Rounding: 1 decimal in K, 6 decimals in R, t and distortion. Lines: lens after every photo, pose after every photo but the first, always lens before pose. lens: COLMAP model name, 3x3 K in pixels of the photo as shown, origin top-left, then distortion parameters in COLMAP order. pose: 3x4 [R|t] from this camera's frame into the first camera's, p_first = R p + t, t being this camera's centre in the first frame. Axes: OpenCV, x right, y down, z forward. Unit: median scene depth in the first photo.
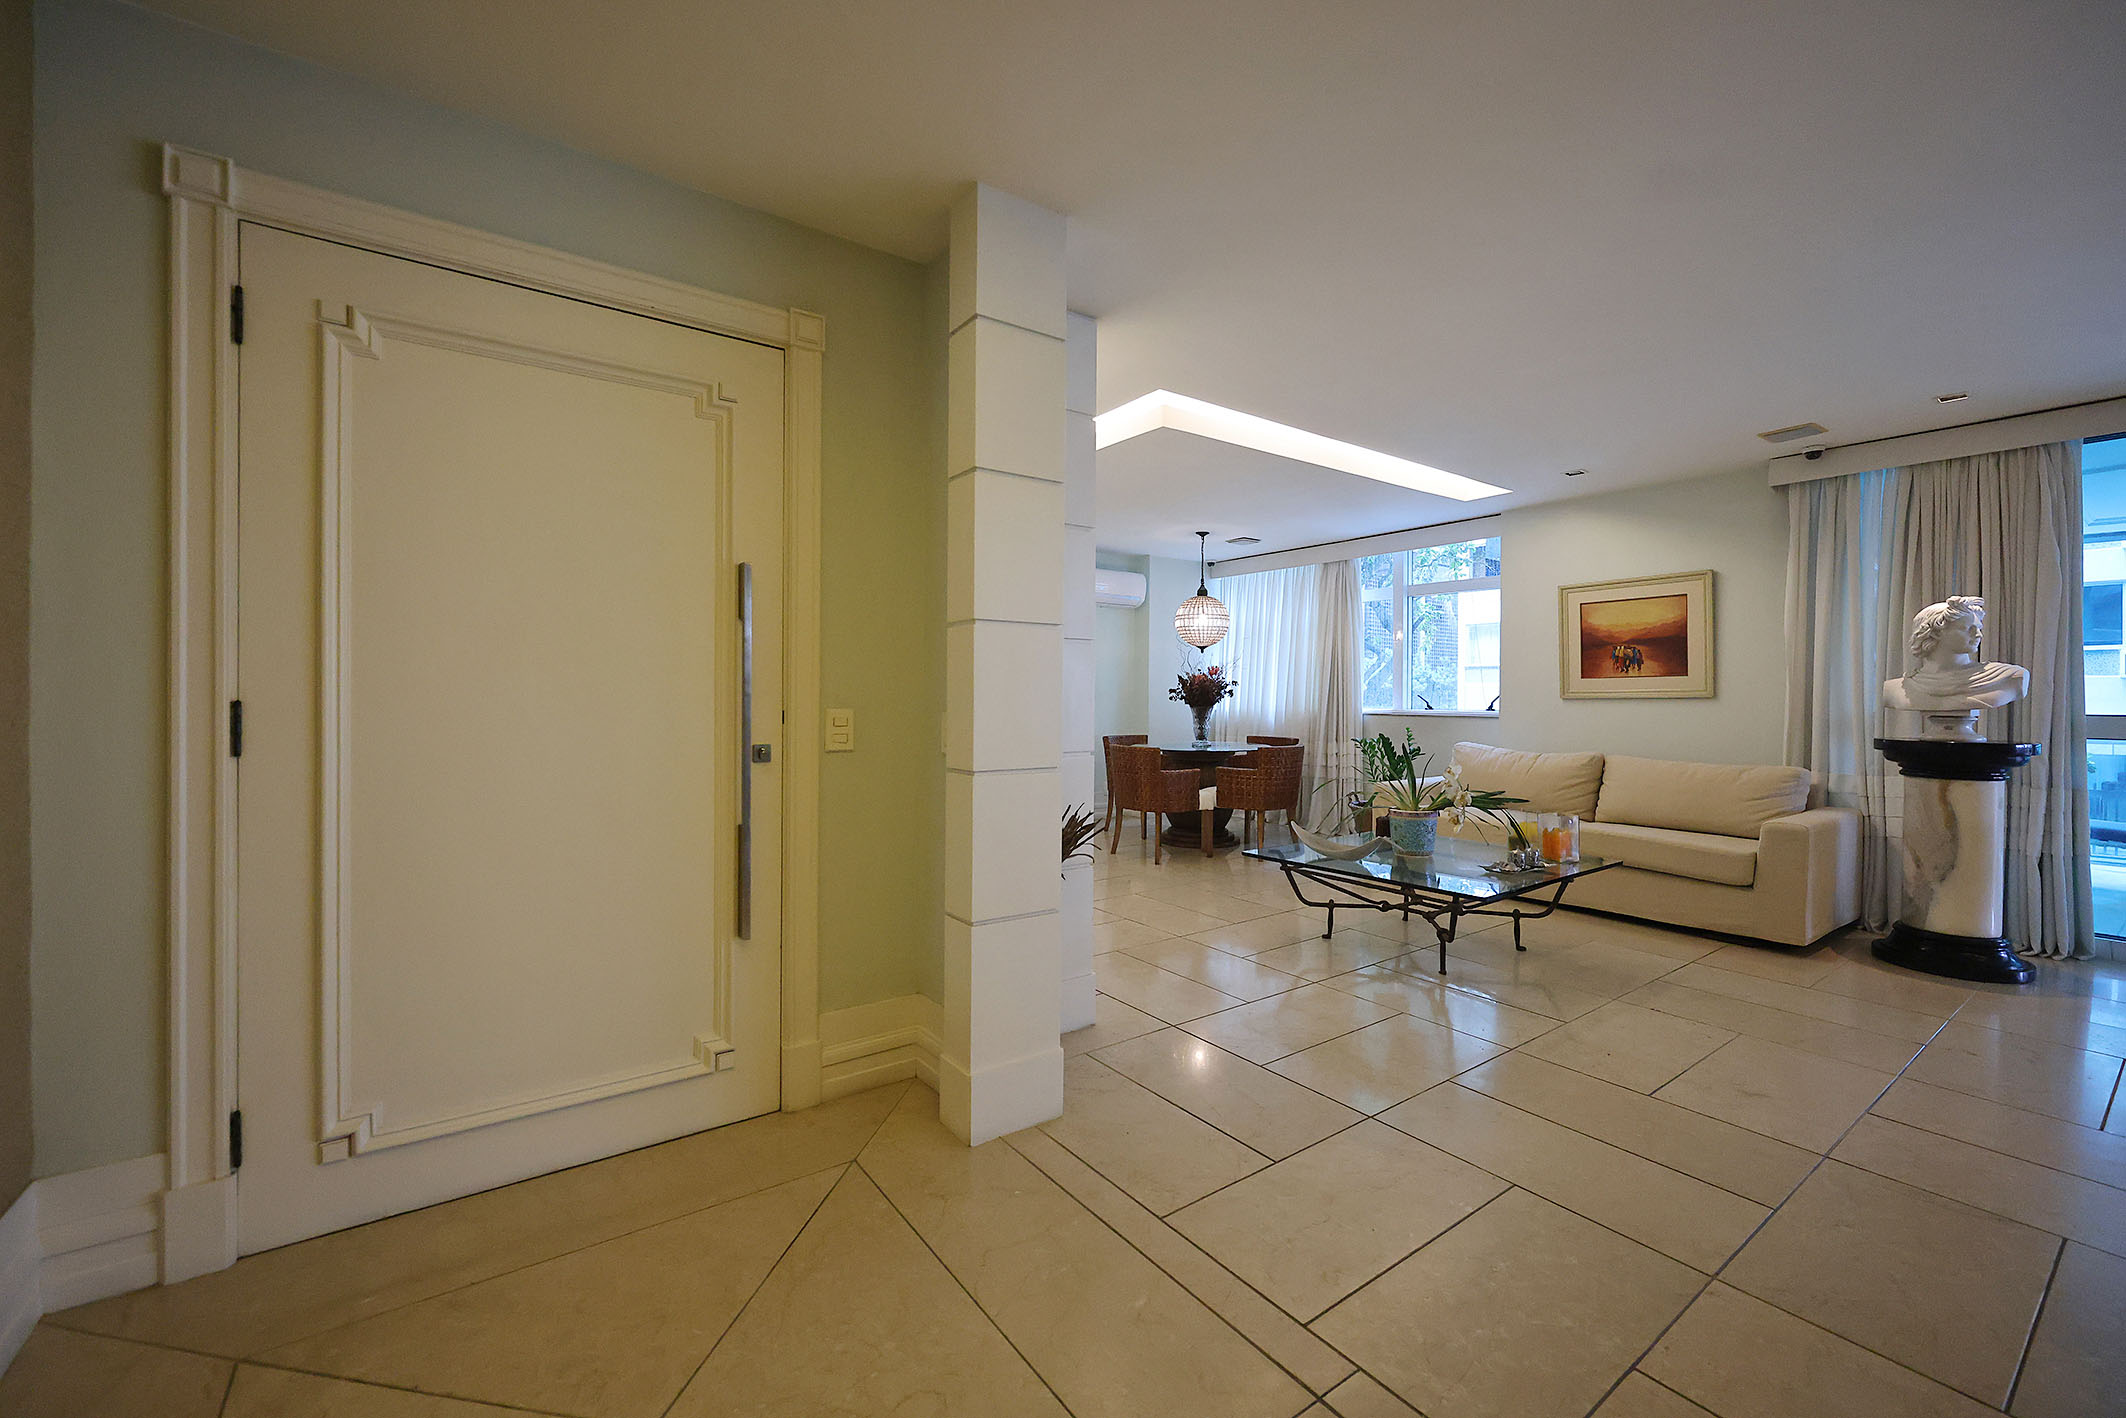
lens RADIAL K [[848.3, 0, 1052.8], [0, 848.3, 699.0], [0, 0, 1]] dist [-0.001302, 0.000019]
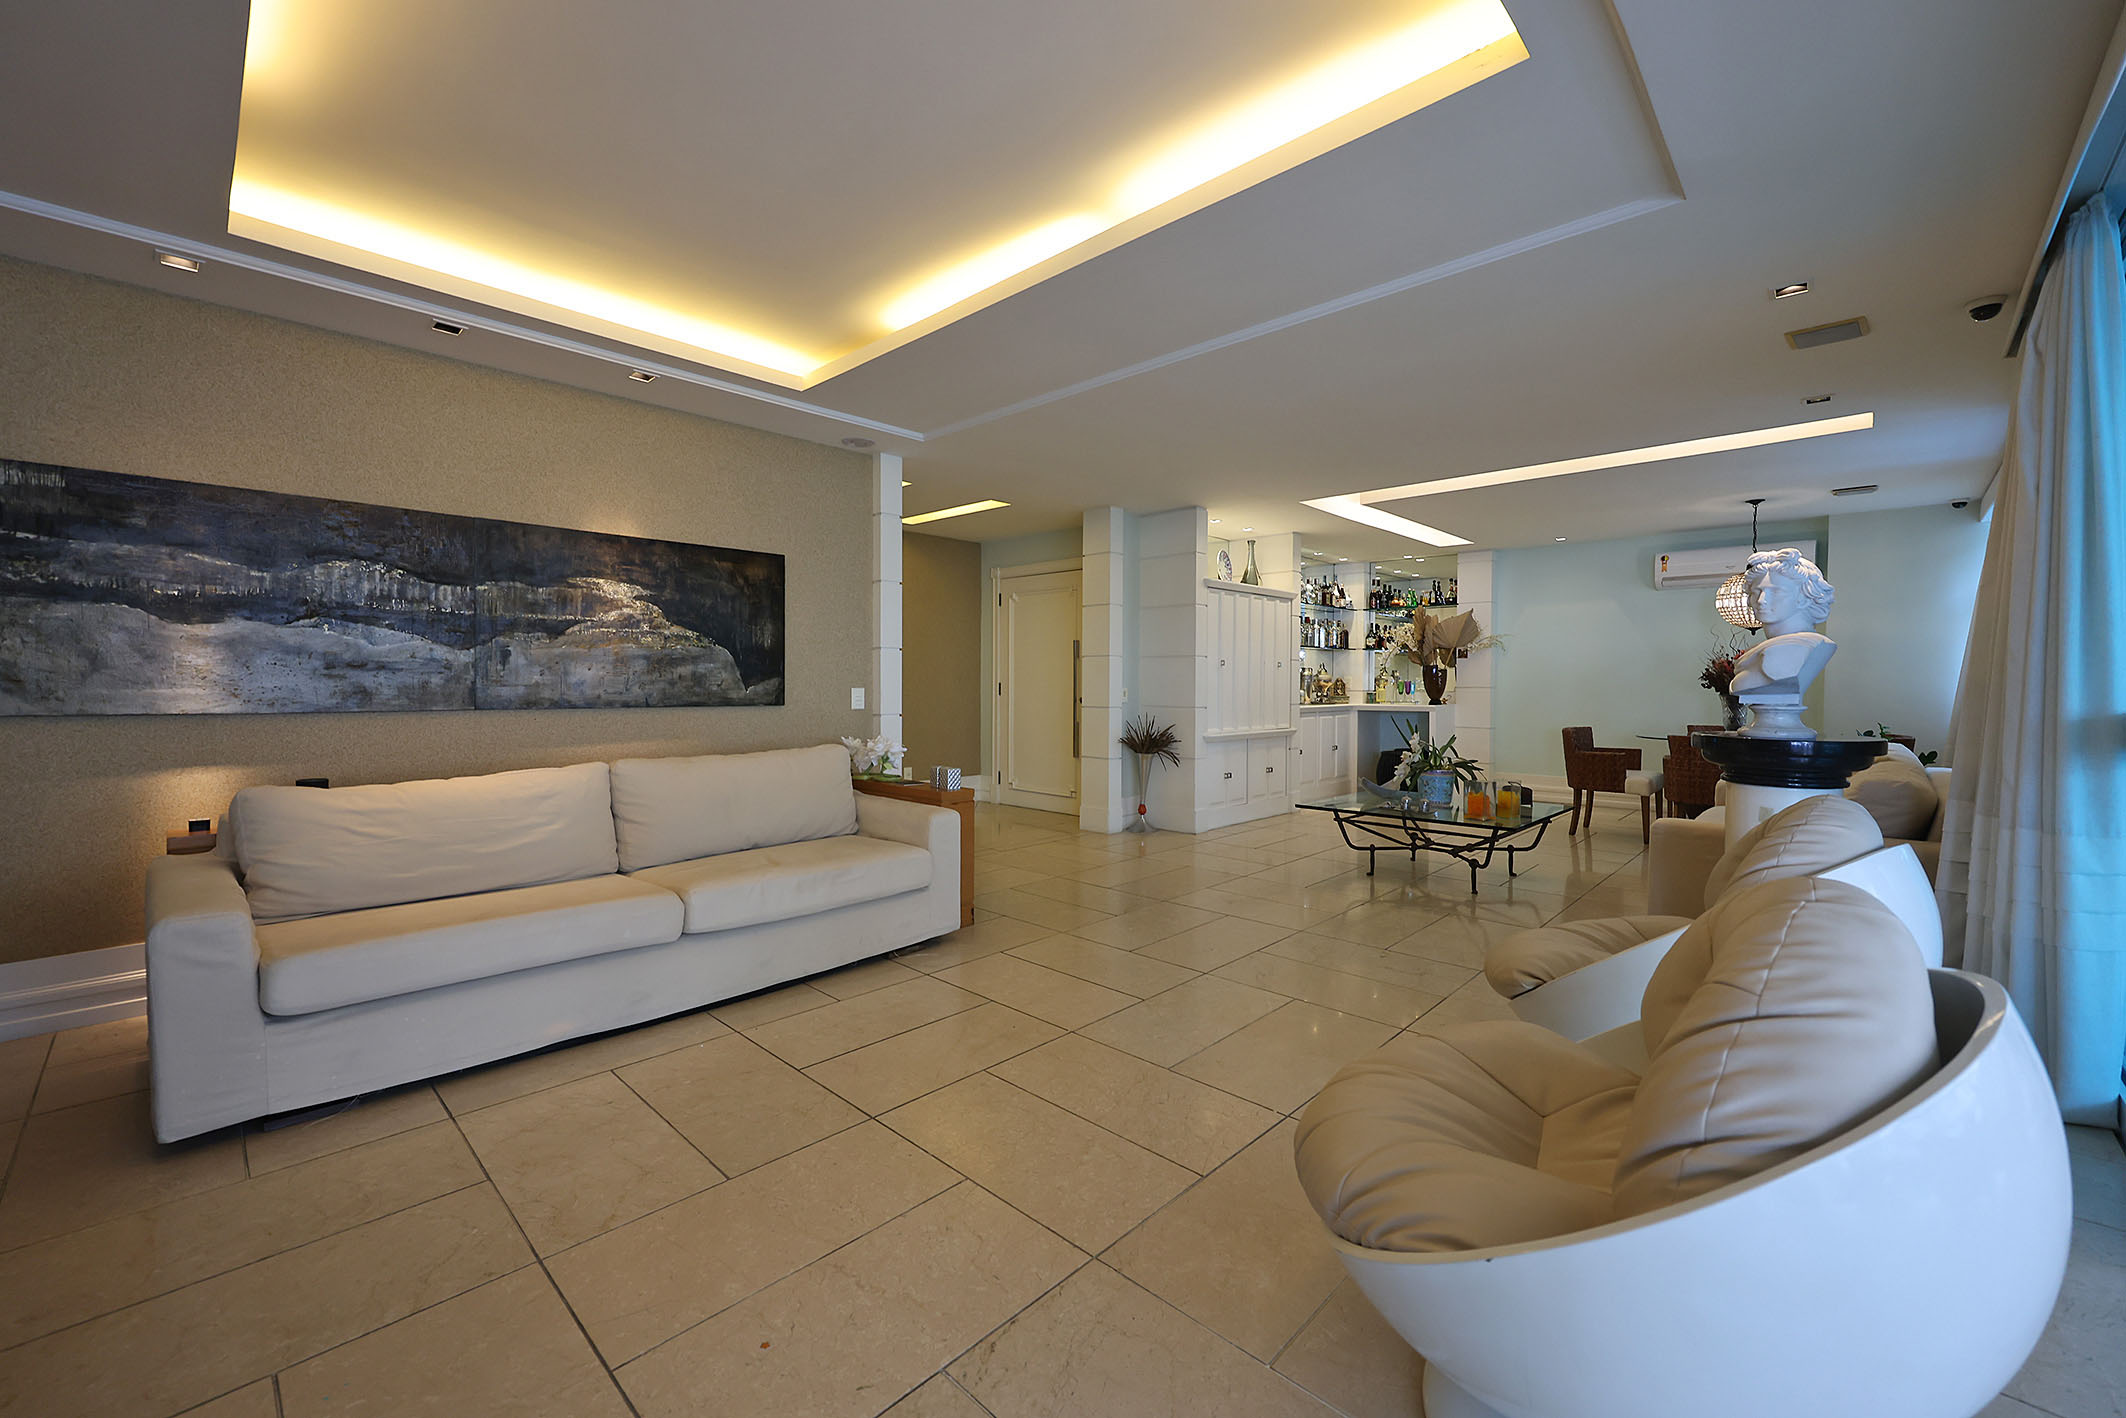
lens RADIAL K [[848.3, 0, 1052.8], [0, 848.3, 699.0], [0, 0, 1]] dist [-0.001302, 0.000019]
pose [[0.186141, 0.014664, -0.982414, 1.199108], [-0.005289, 0.999889, 0.013922, 0.006260], [0.982509, 0.002605, 0.186198, 0.140505]]
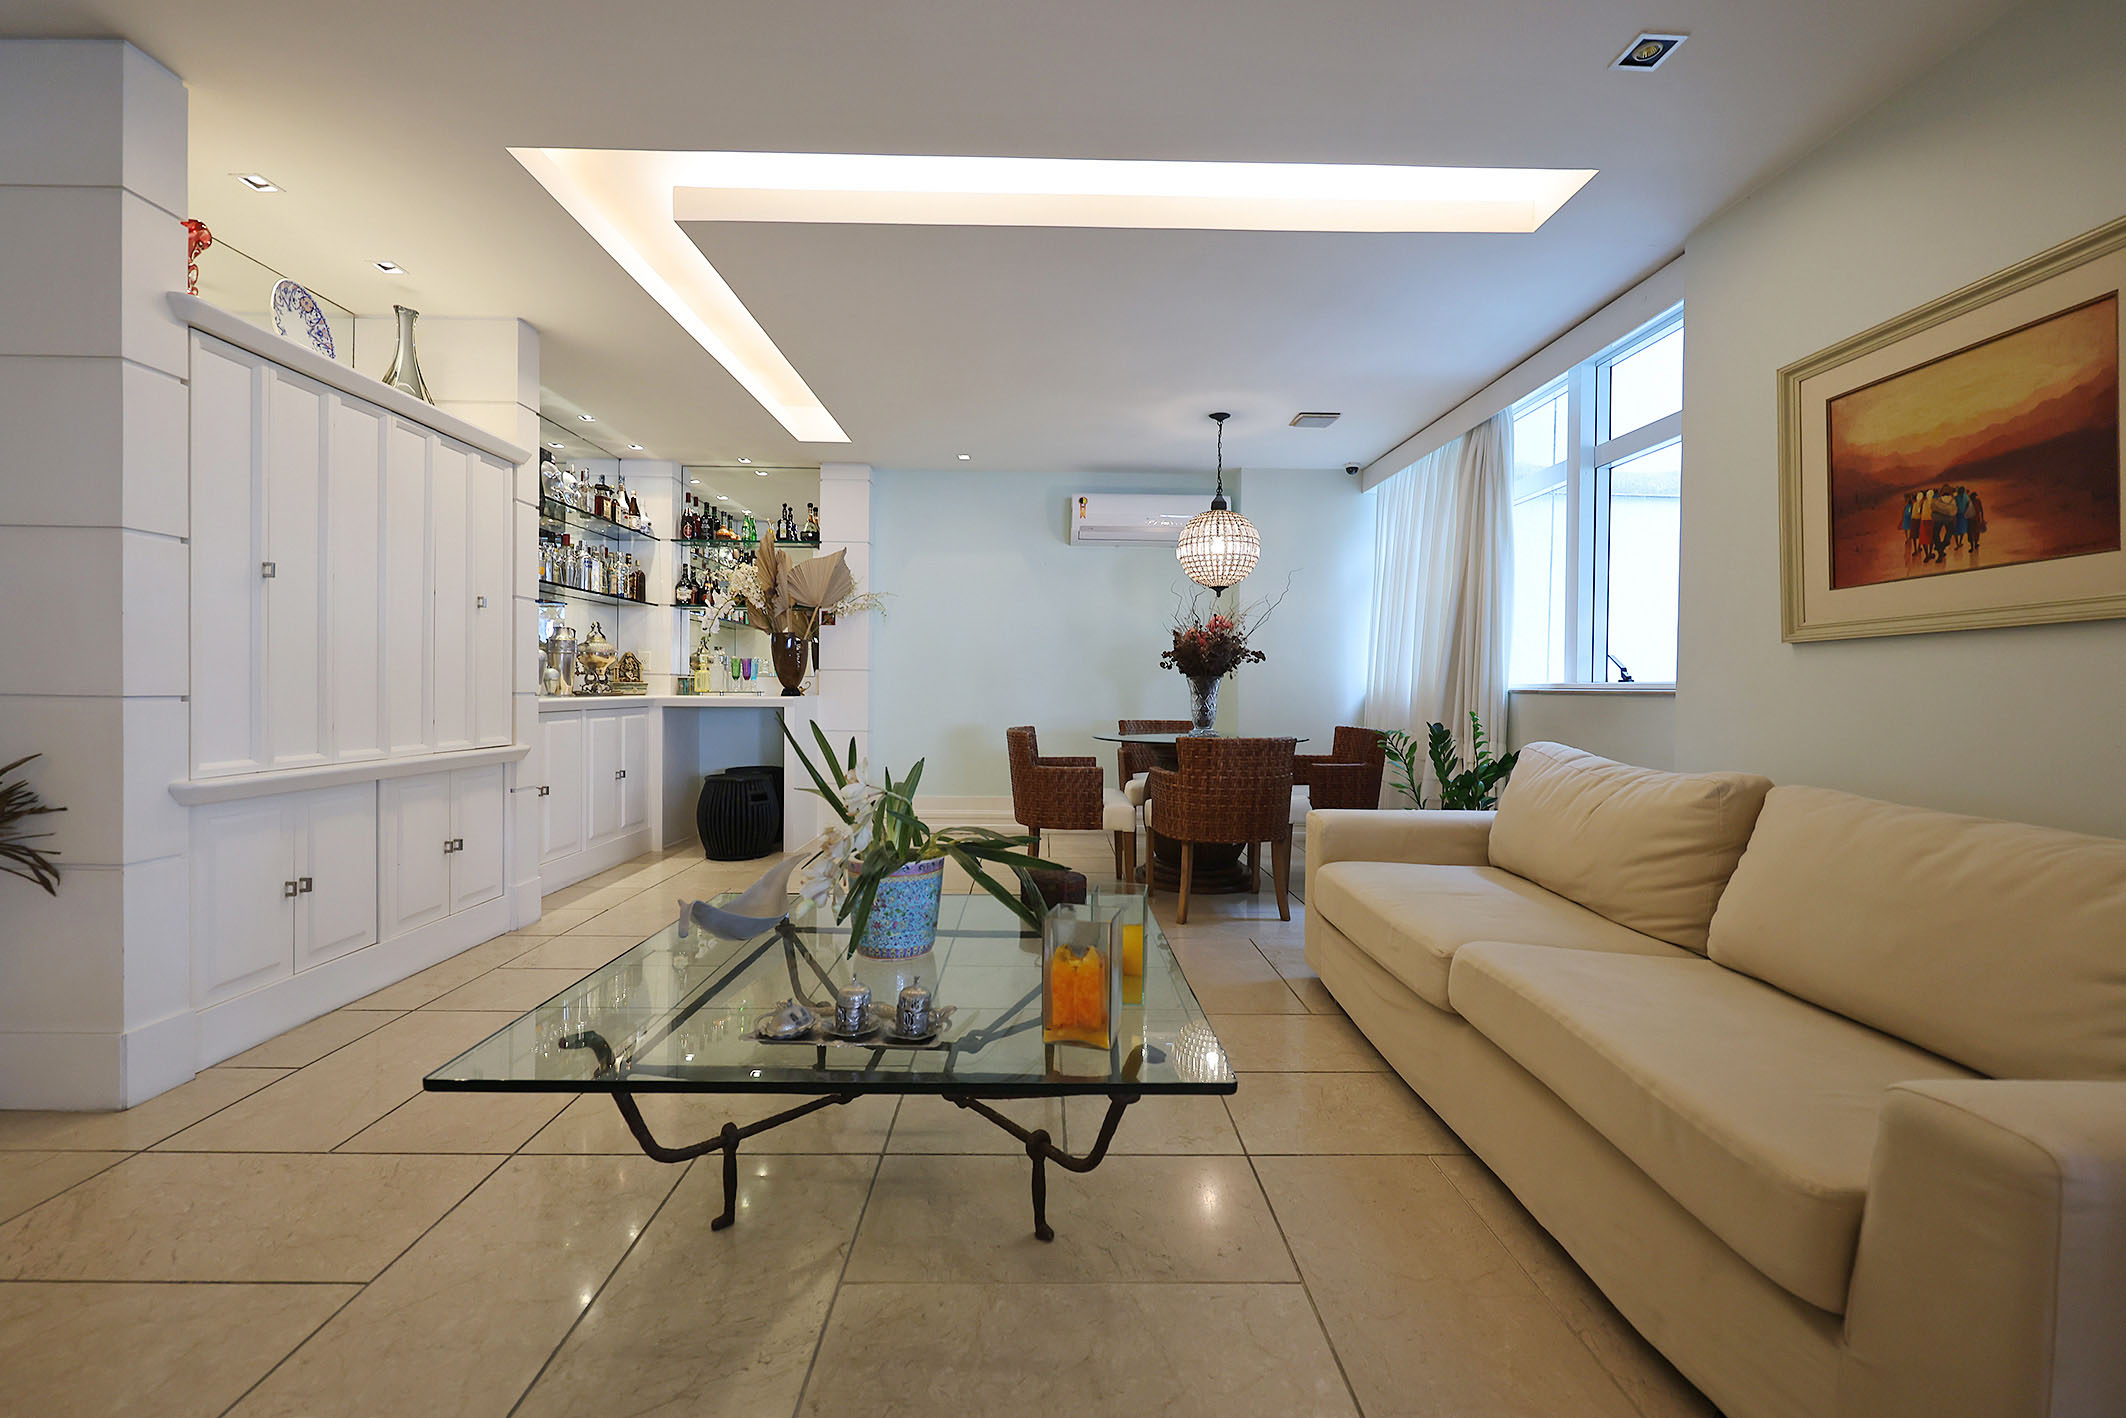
lens RADIAL K [[848.3, 0, 1052.8], [0, 848.3, 699.0], [0, 0, 1]] dist [-0.001302, 0.000019]
pose [[0.825090, 0.012127, -0.564871, 0.579166], [-0.009850, 0.999926, 0.007080, 0.028792], [0.564915, -0.000278, 0.825149, 0.497372]]
